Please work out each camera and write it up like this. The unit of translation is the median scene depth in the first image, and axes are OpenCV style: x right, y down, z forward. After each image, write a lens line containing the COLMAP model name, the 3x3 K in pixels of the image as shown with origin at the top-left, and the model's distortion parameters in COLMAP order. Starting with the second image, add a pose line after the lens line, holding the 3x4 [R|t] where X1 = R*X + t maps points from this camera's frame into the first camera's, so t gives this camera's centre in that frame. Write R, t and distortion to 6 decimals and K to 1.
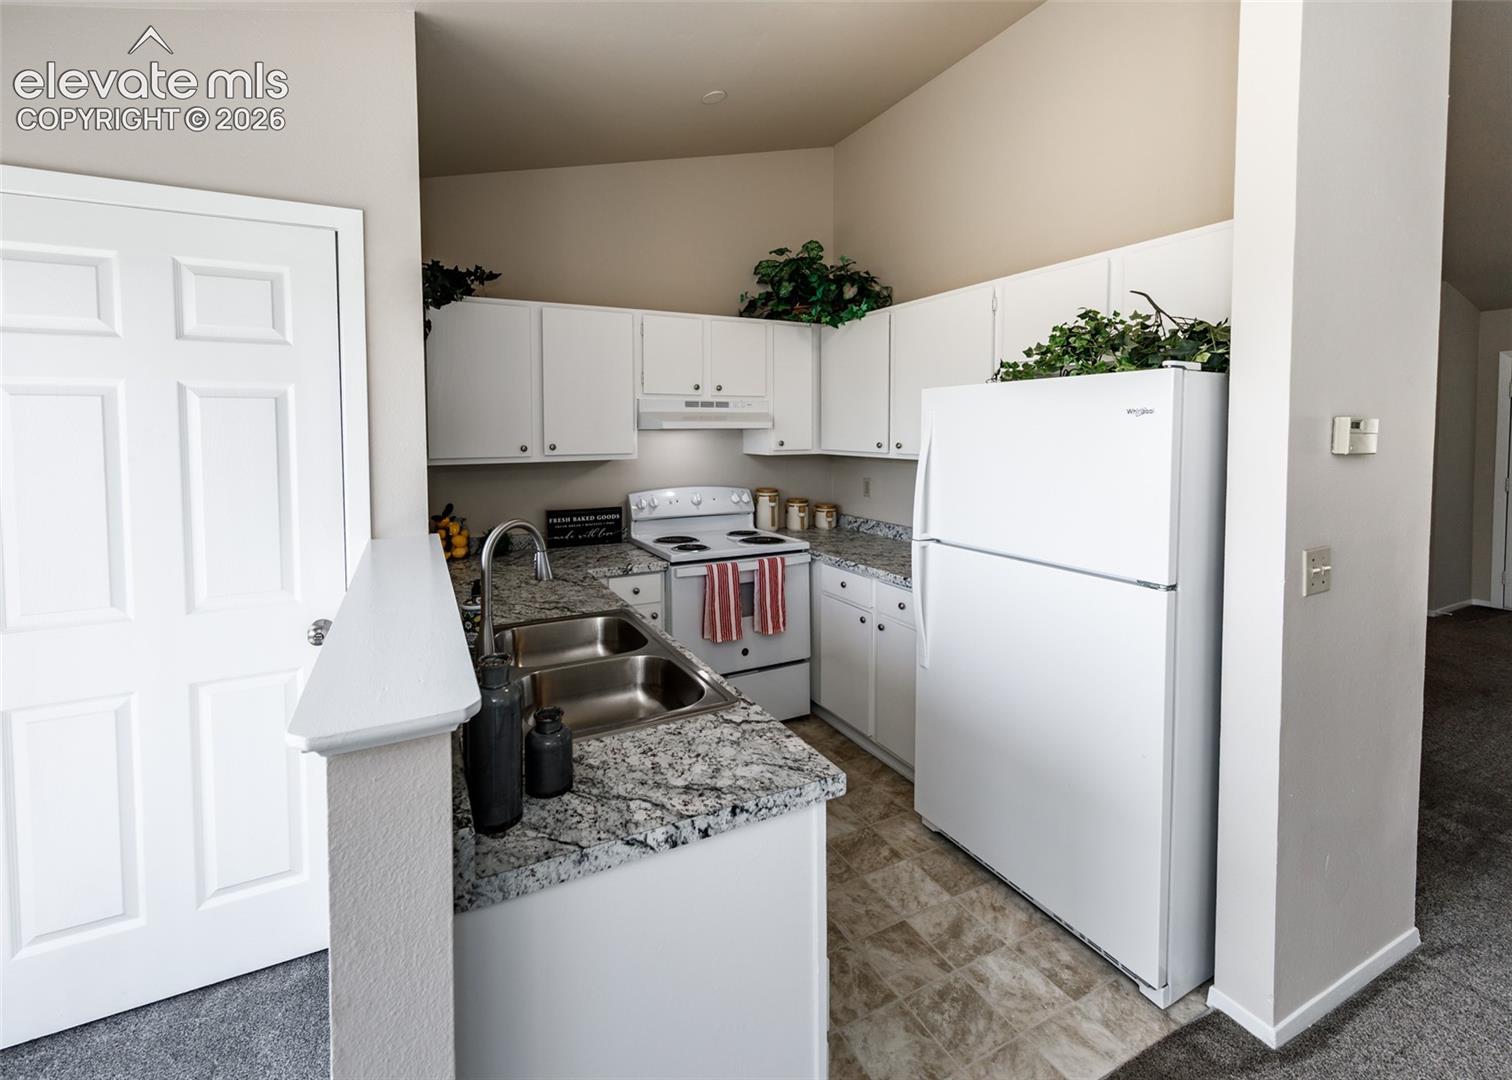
lens RADIAL K [[623.6, 0, 730.3], [0, 623.6, 449.4], [0, 0, 1]] dist [0.006930, -0.000800]
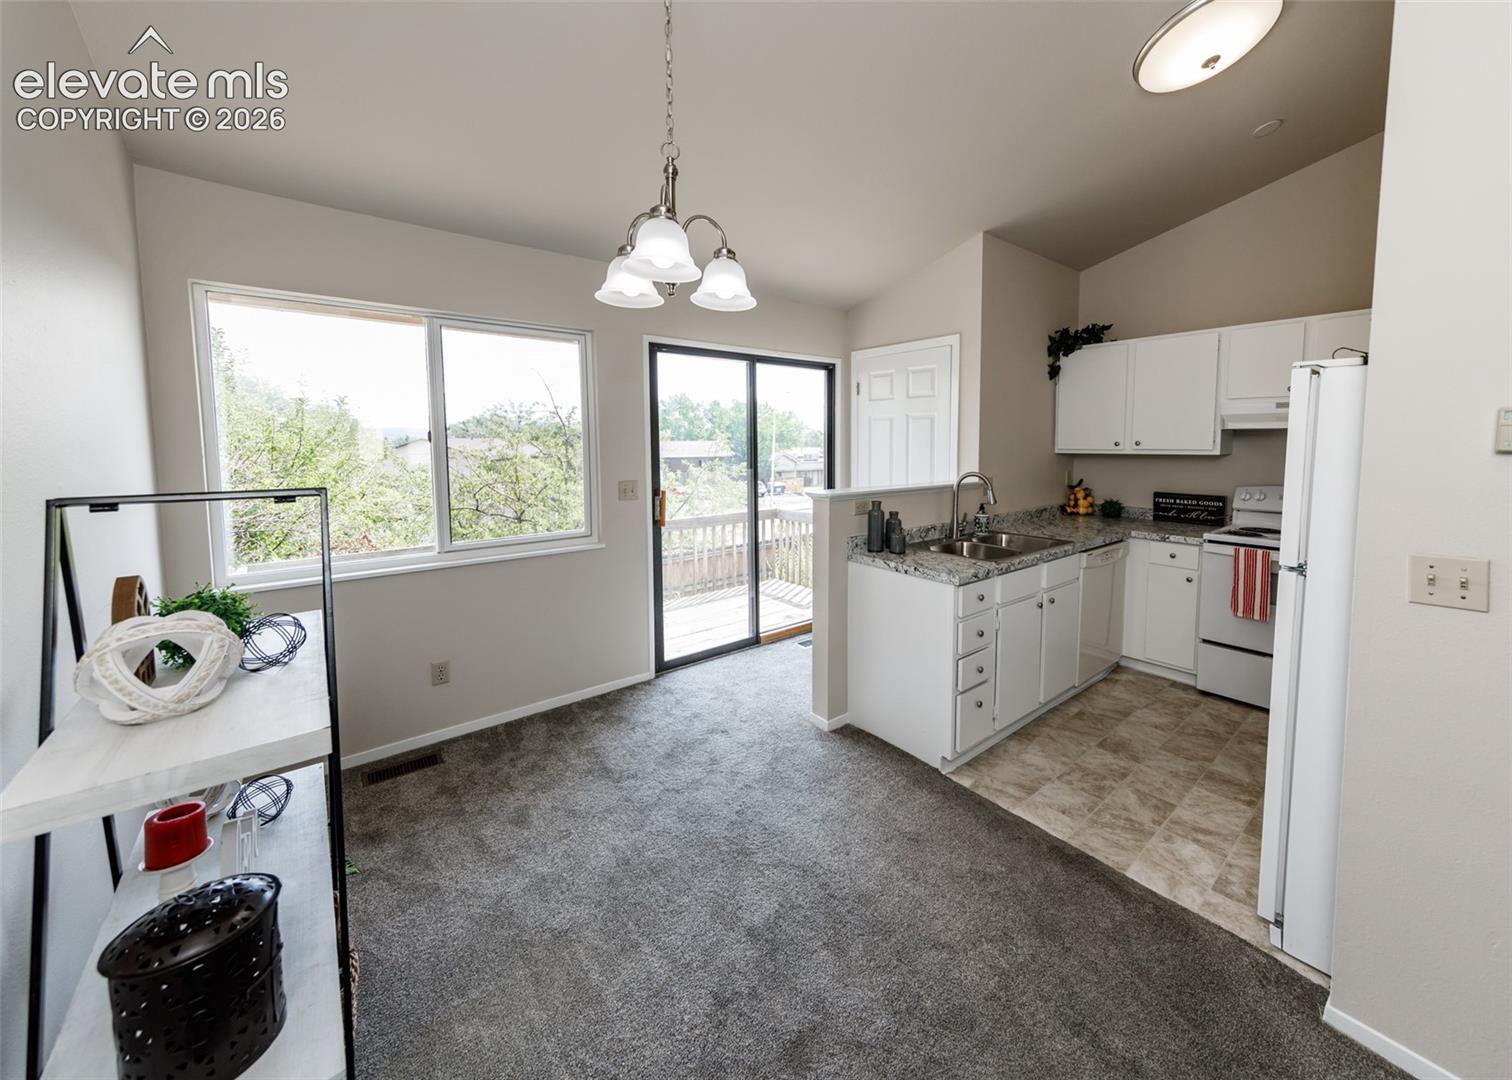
lens RADIAL K [[588.3, 0, 792.5], [0, 588.3, 478.8], [0, 0, 1]] dist [0.002627, -0.000144]
pose [[0.235570, 0.071191, -0.969246, 0.811740], [-0.026375, 0.997414, 0.066850, 0.007953], [0.971500, 0.009816, 0.236838, -0.049548]]
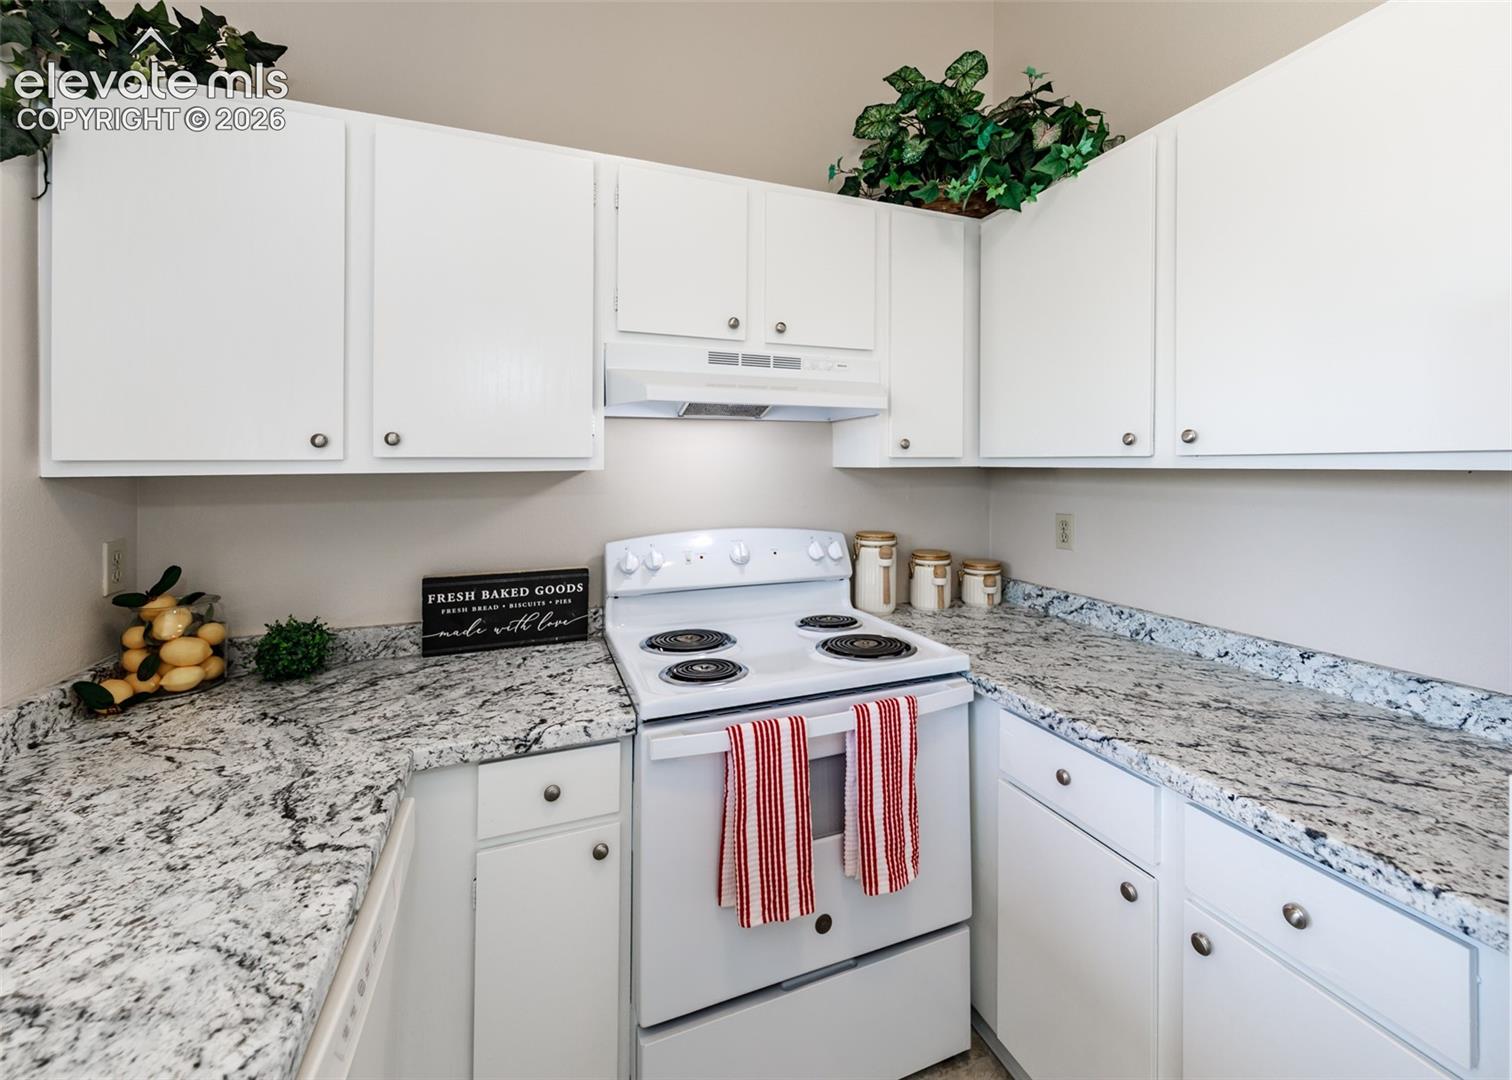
lens RADIAL K [[623.6, 0, 775.7], [0, 623.6, 477.3], [0, 0, 1]] dist [0.006930, -0.000800]
pose [[0.995188, 0.001674, -0.097974, 0.033210], [-0.002304, 0.999977, -0.006319, 0.023738], [0.097961, 0.006514, 0.995169, 0.592499]]
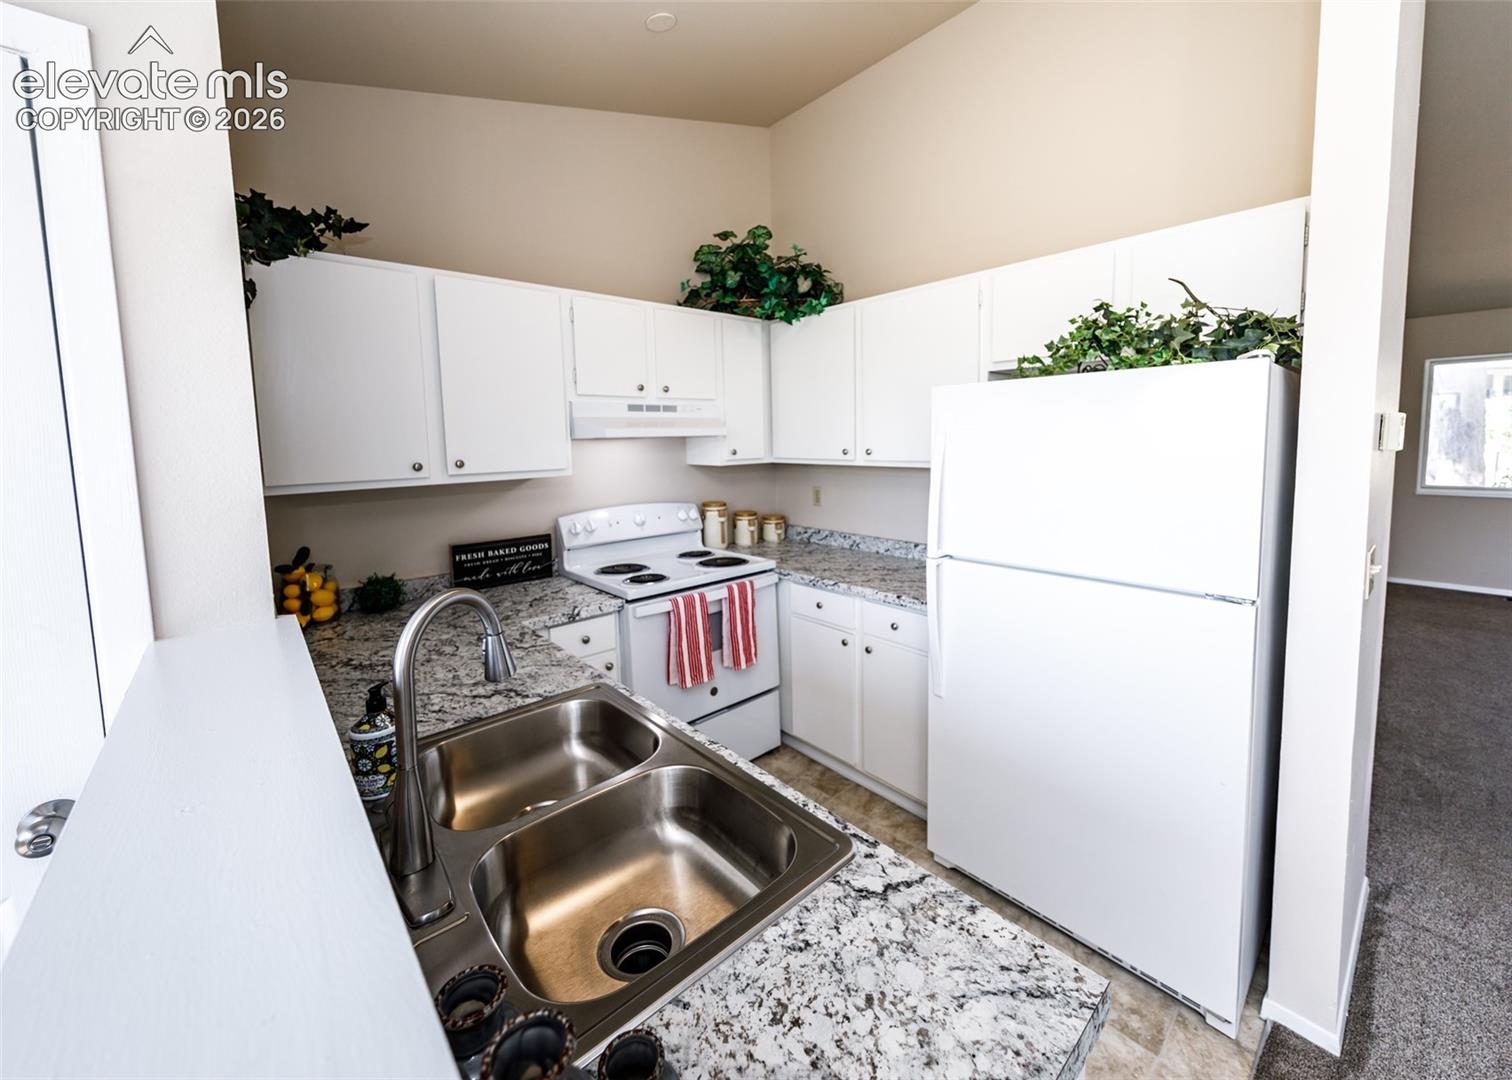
lens RADIAL K [[584.1, 0, 780.5], [0, 584.1, 483.2], [0, 0, 1]] dist [0.005384, -0.001374]
pose [[0.961865, -0.037281, 0.270972, -0.103128], [0.024805, 0.998475, 0.049323, -0.005764], [-0.272397, -0.040720, 0.961323, 0.208032]]
